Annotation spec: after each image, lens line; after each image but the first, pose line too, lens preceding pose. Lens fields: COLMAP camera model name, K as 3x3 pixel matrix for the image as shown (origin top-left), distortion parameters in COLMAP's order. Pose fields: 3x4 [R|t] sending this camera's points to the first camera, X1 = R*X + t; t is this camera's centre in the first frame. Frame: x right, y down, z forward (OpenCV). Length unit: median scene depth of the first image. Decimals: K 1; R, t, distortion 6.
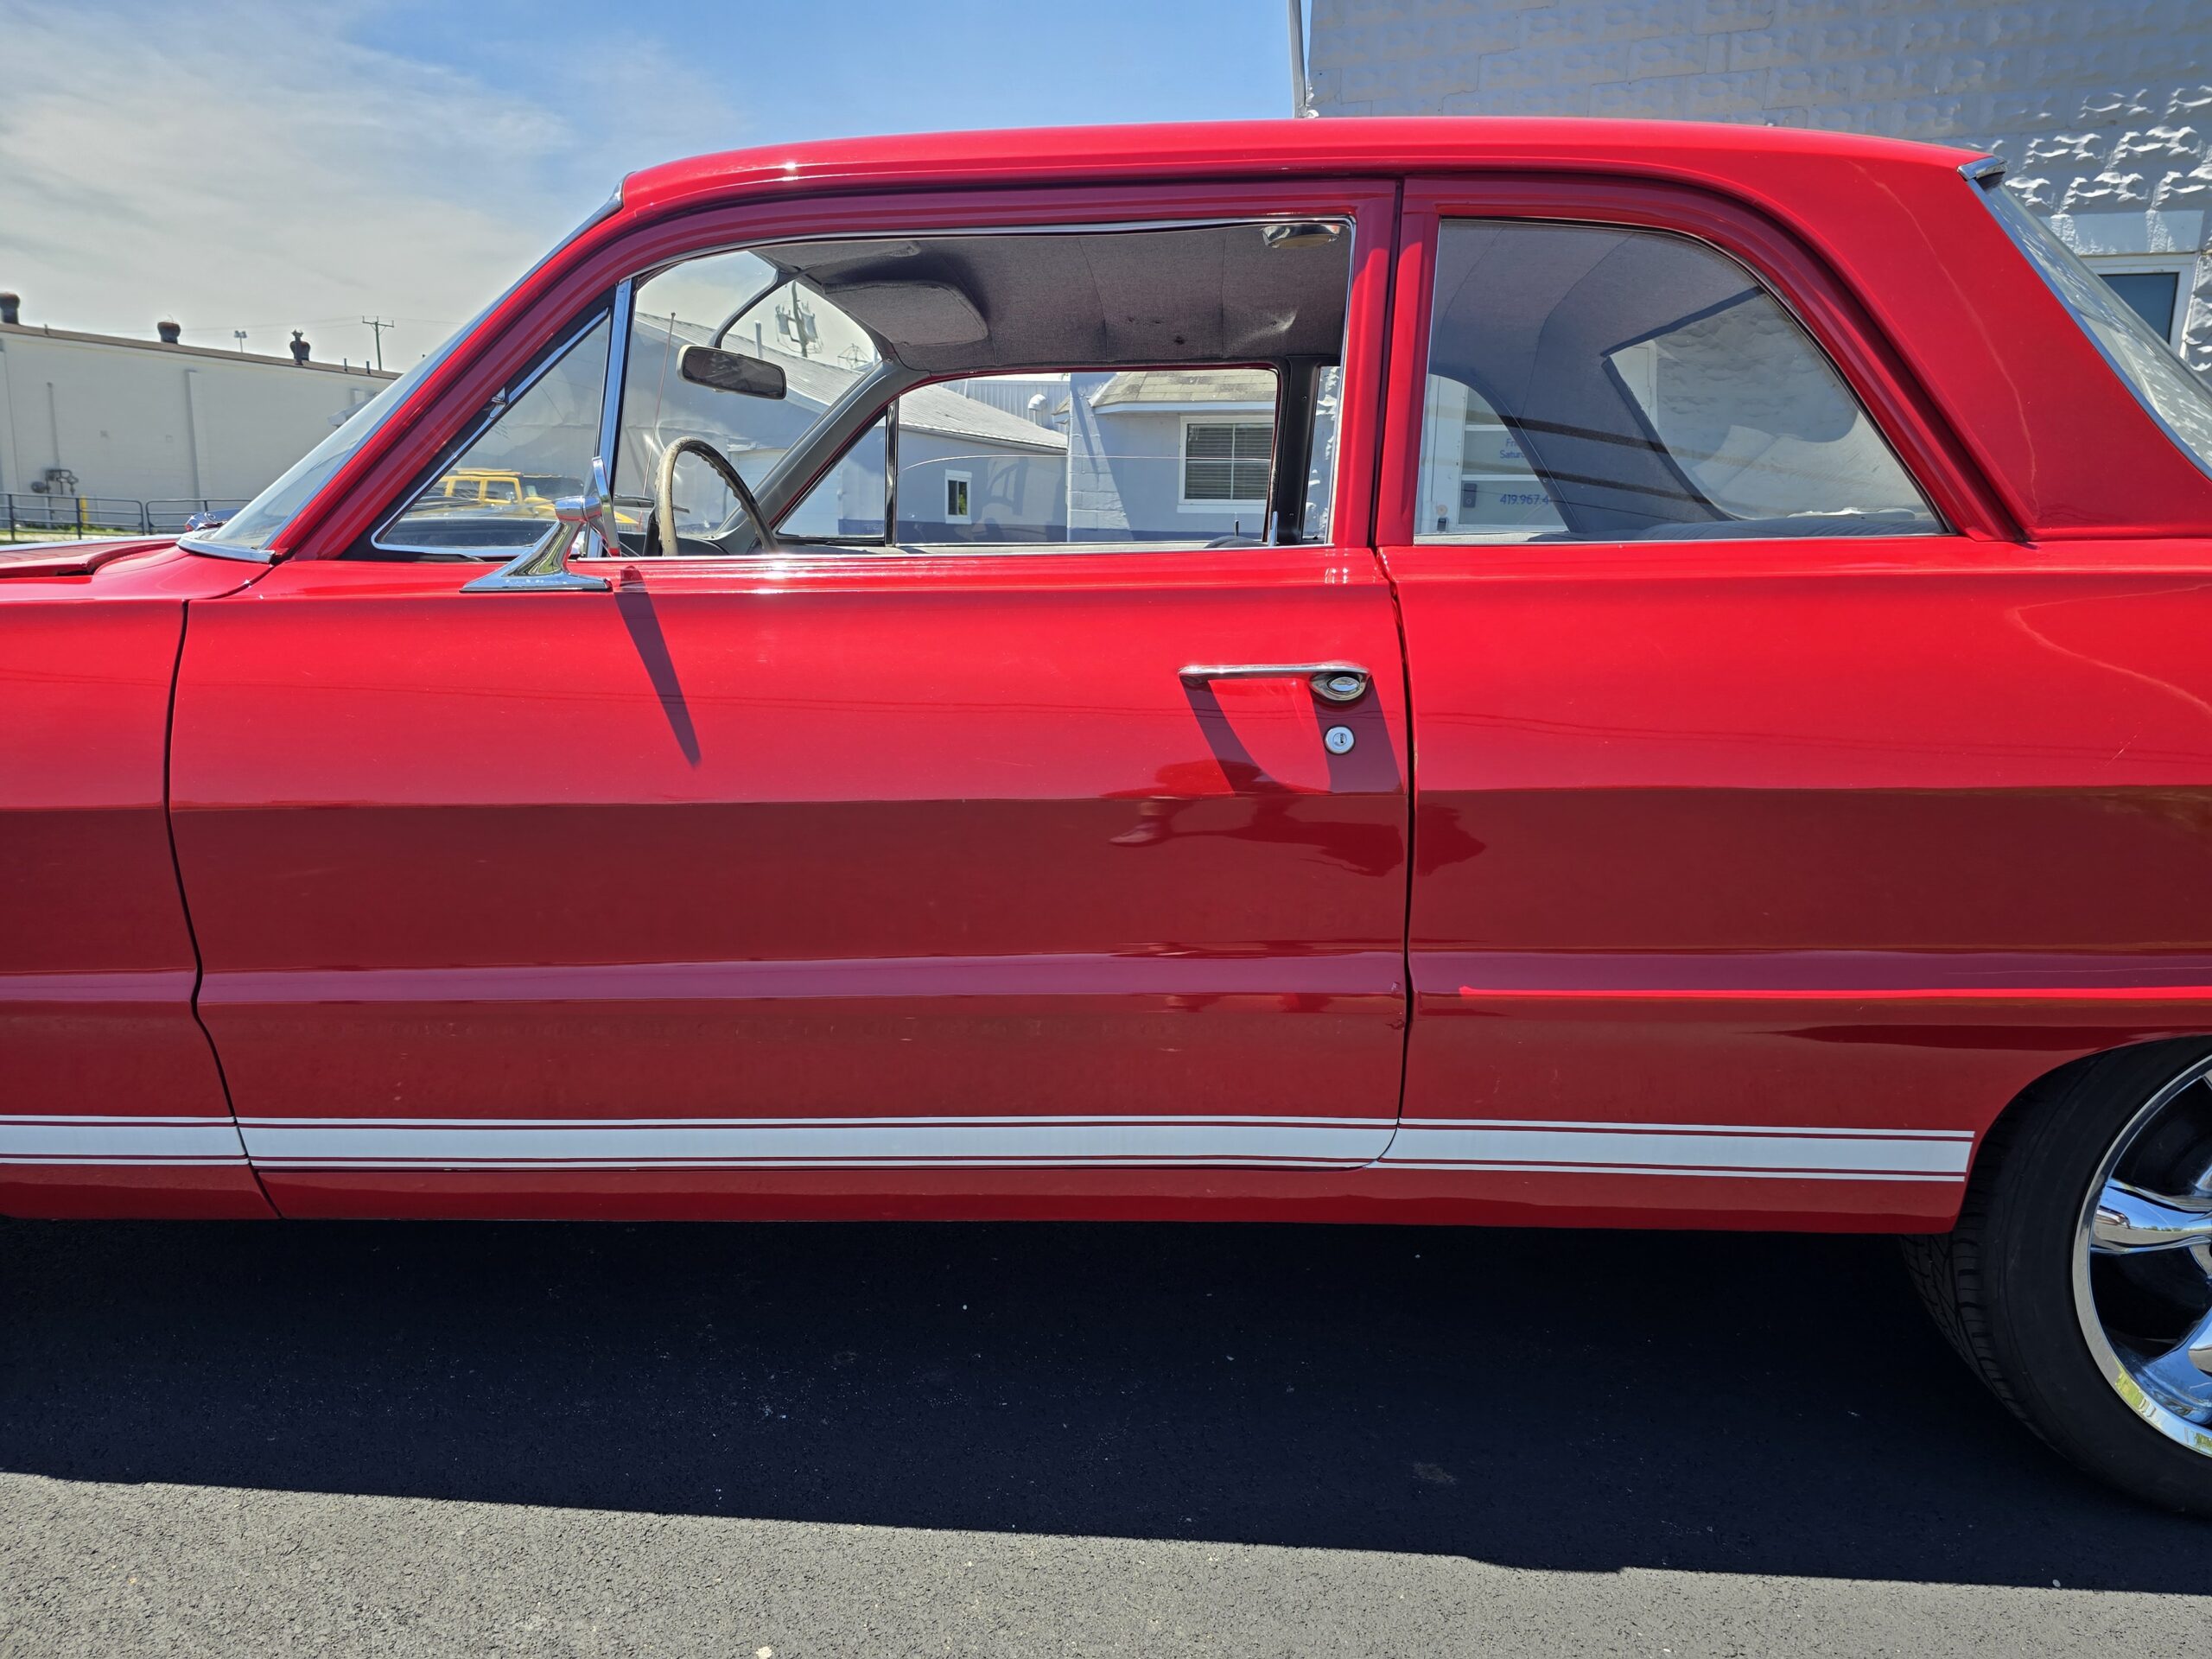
lens RADIAL K [[1502.1, 0, 1117.6], [0, 1502.1, 836.8], [0, 0, 1]] dist [0.036572, -0.039305]
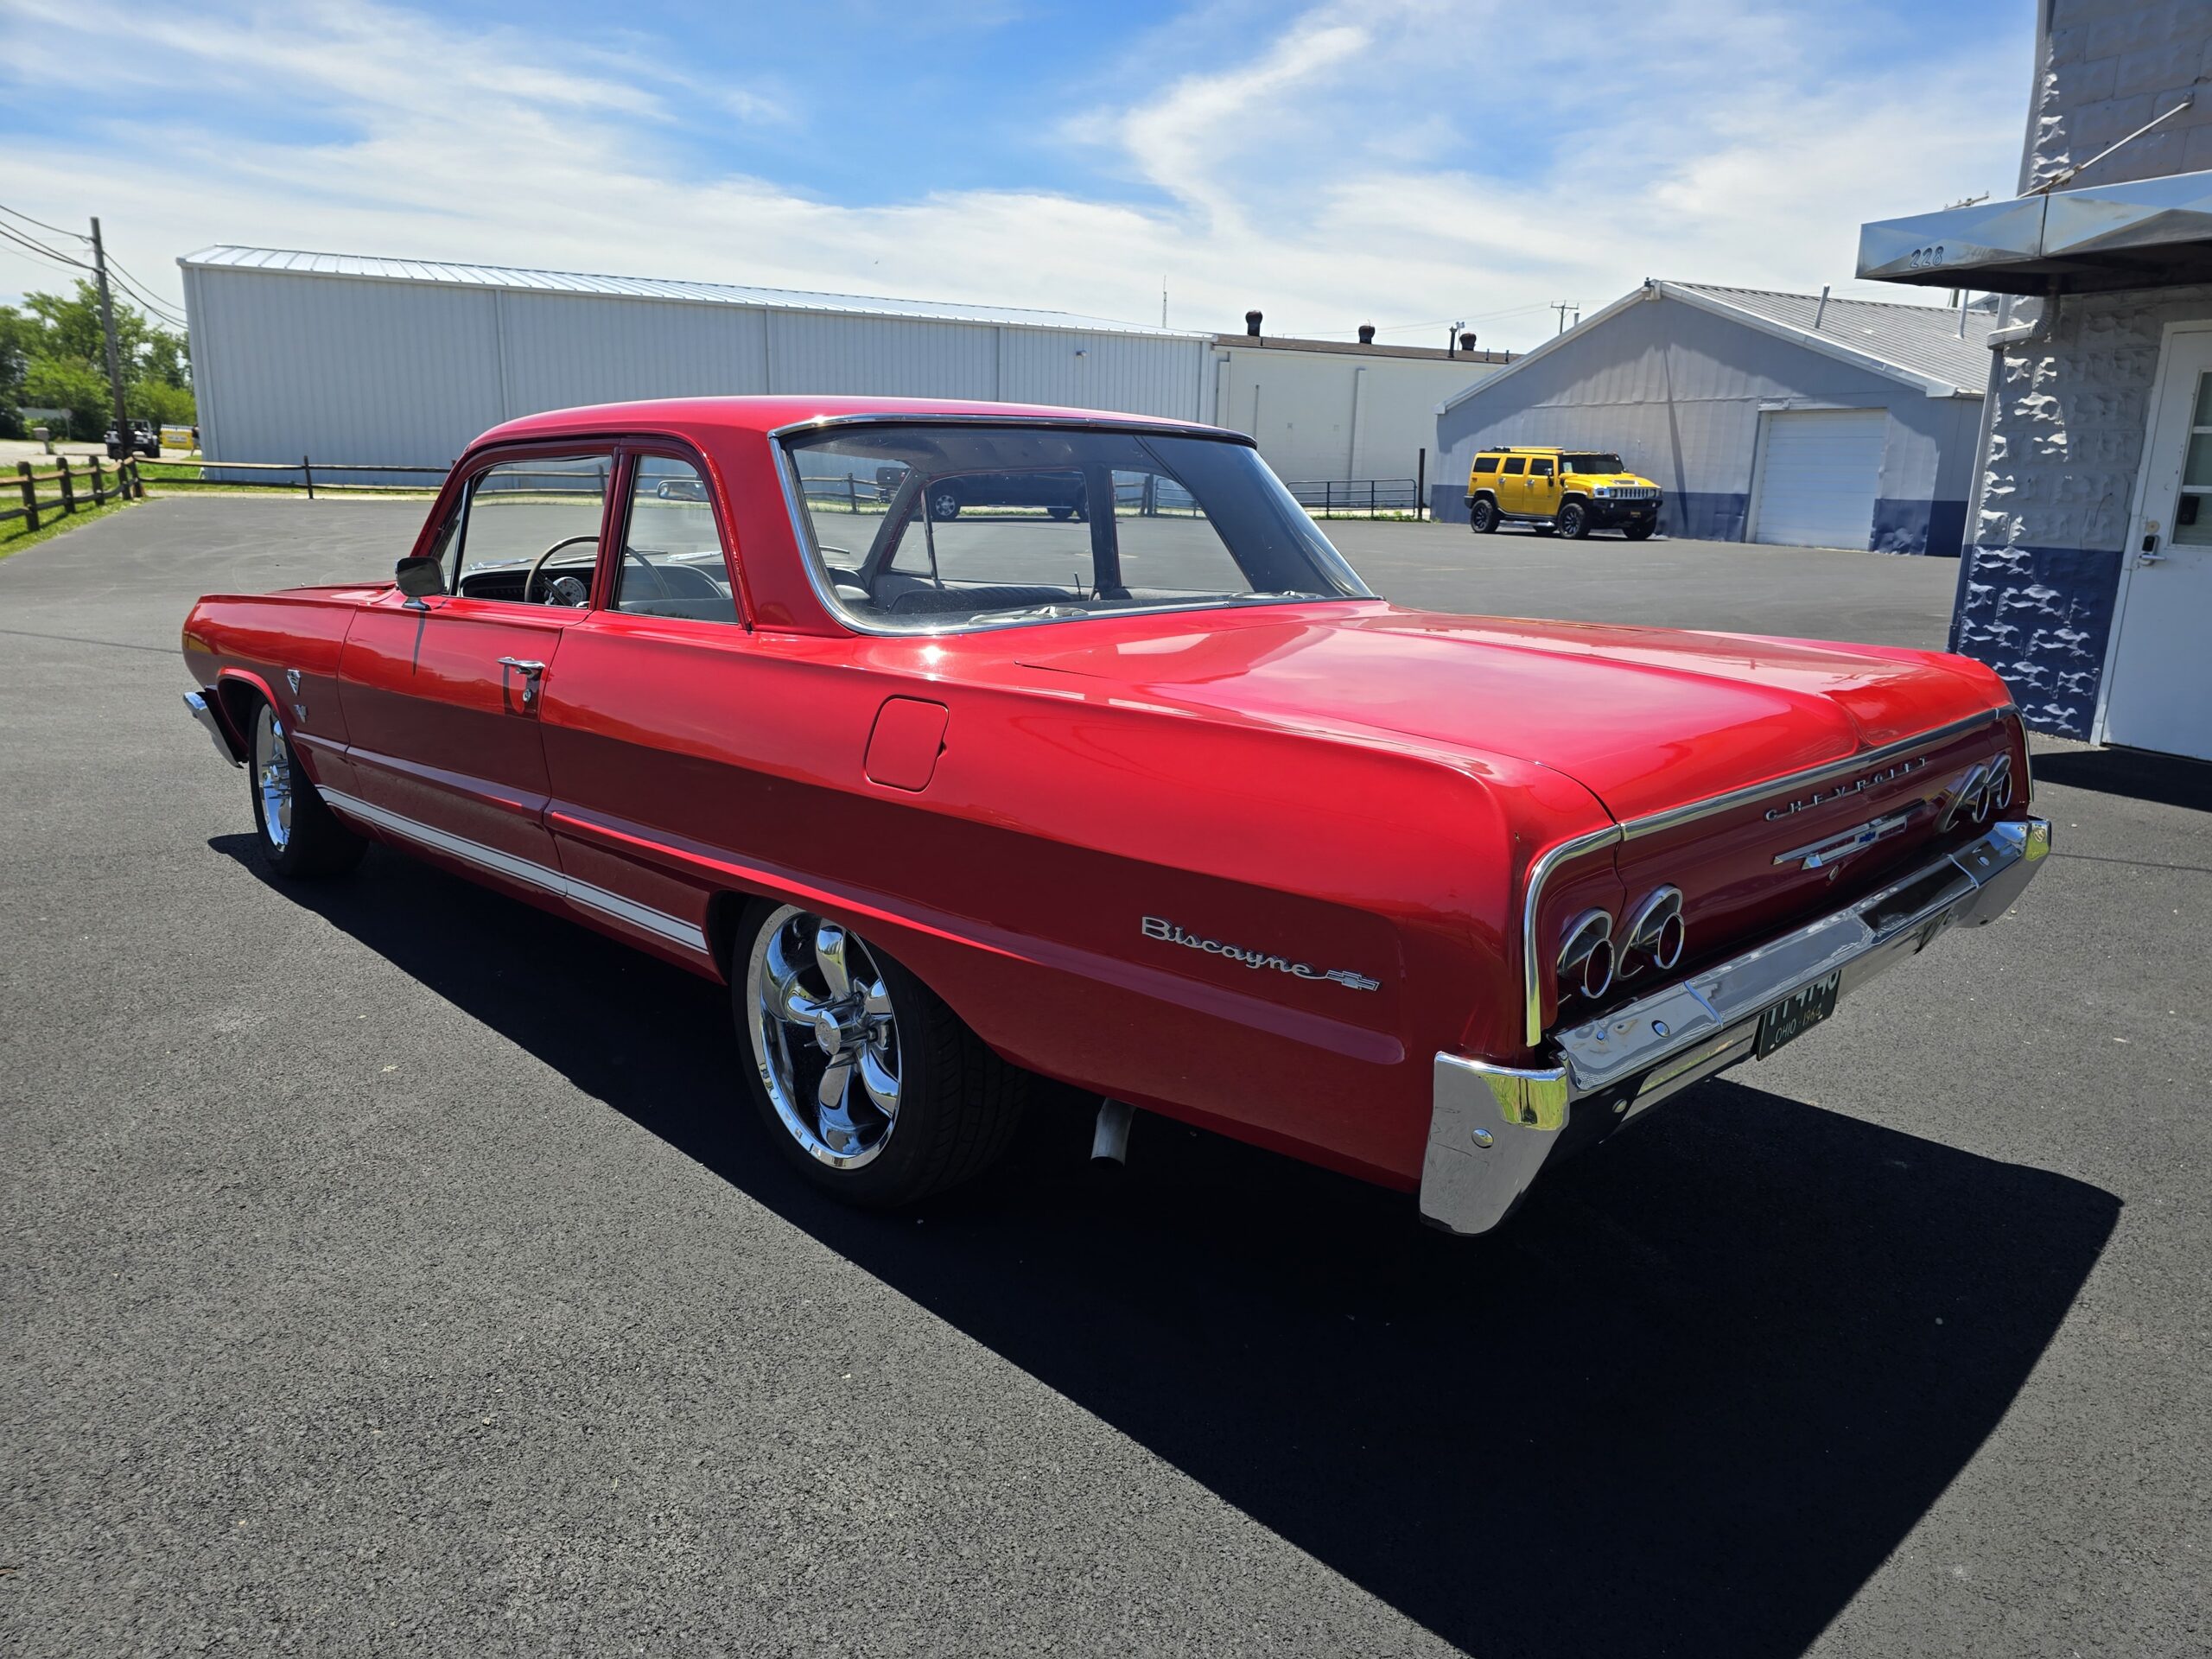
lens RADIAL K [[1502.8, 0, 1121.7], [0, 1502.8, 831.1], [0, 0, 1]] dist [0.054635, -0.058620]
pose [[0.739000, 0.153424, -0.656004, 0.452798], [-0.142421, 0.987295, 0.070466, -0.029439], [0.658480, 0.041354, 0.751461, -0.021676]]
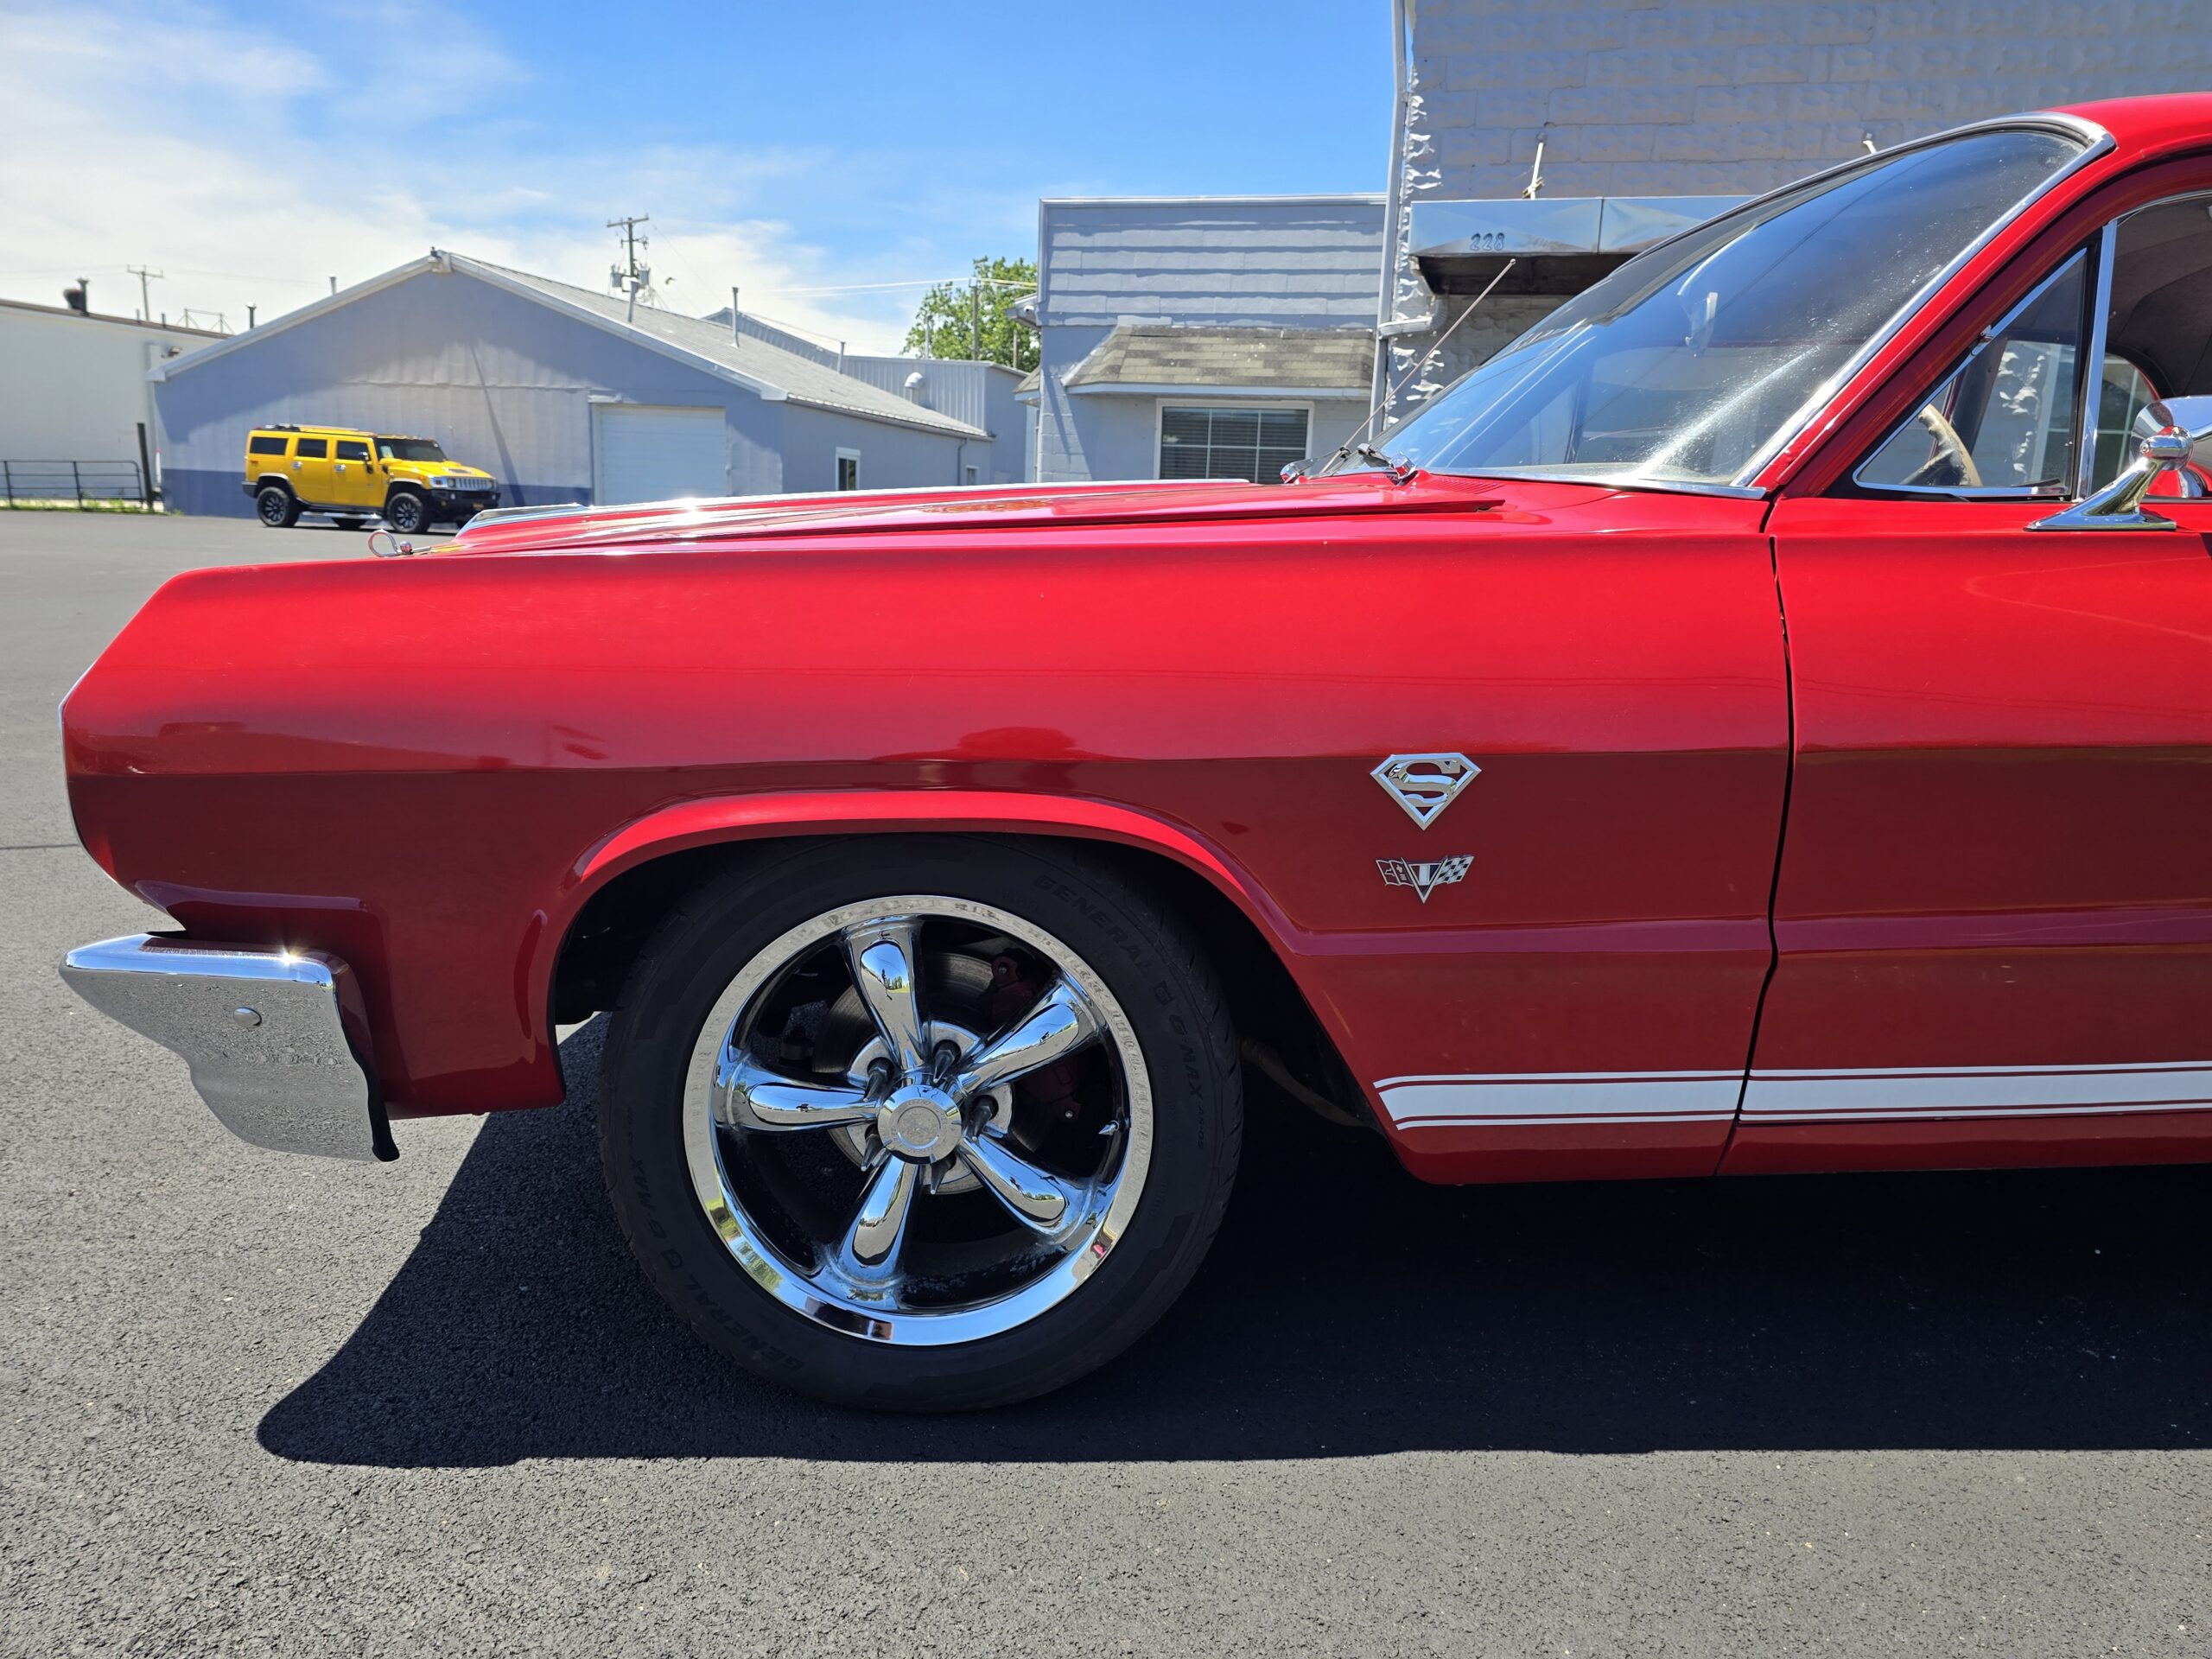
lens RADIAL K [[1502.1, 0, 1117.6], [0, 1502.1, 836.8], [0, 0, 1]] dist [0.036572, -0.039305]
pose [[0.991864, -0.006561, 0.127137, -0.240073], [0.005466, 0.999945, 0.008957, 0.005364], [-0.127188, -0.008190, 0.991845, 0.020017]]
